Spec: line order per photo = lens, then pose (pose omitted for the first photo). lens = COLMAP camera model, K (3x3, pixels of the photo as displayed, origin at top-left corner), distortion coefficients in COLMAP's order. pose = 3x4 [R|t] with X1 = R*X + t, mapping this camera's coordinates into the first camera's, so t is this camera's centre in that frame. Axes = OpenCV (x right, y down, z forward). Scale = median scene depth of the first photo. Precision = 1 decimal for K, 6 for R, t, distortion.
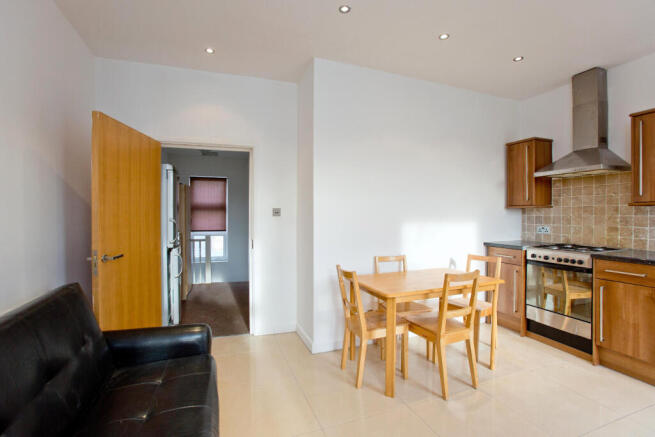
lens RADIAL K [[298.0, 0, 326.7], [0, 298.0, 216.0], [0, 0, 1]] dist [-0.001631, -0.000206]
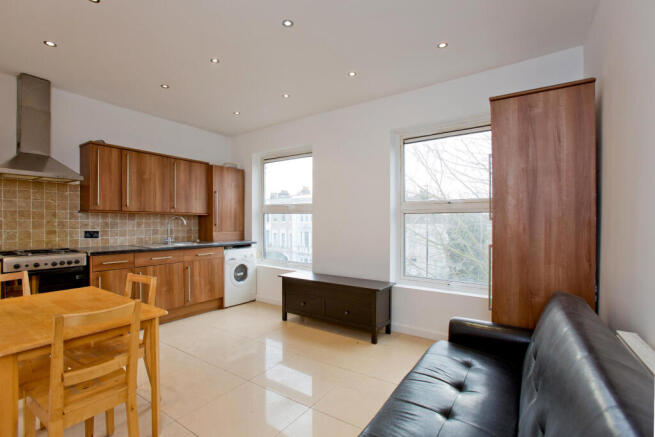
lens RADIAL K [[298.0, 0, 326.7], [0, 298.0, 223.1], [0, 0, 1]] dist [-0.001631, -0.000206]
pose [[-0.580901, -0.000387, 0.813974, -0.541743], [0.000865, 0.999999, 0.001092, 0.009540], [-0.813974, 0.001338, -0.580900, 0.807863]]
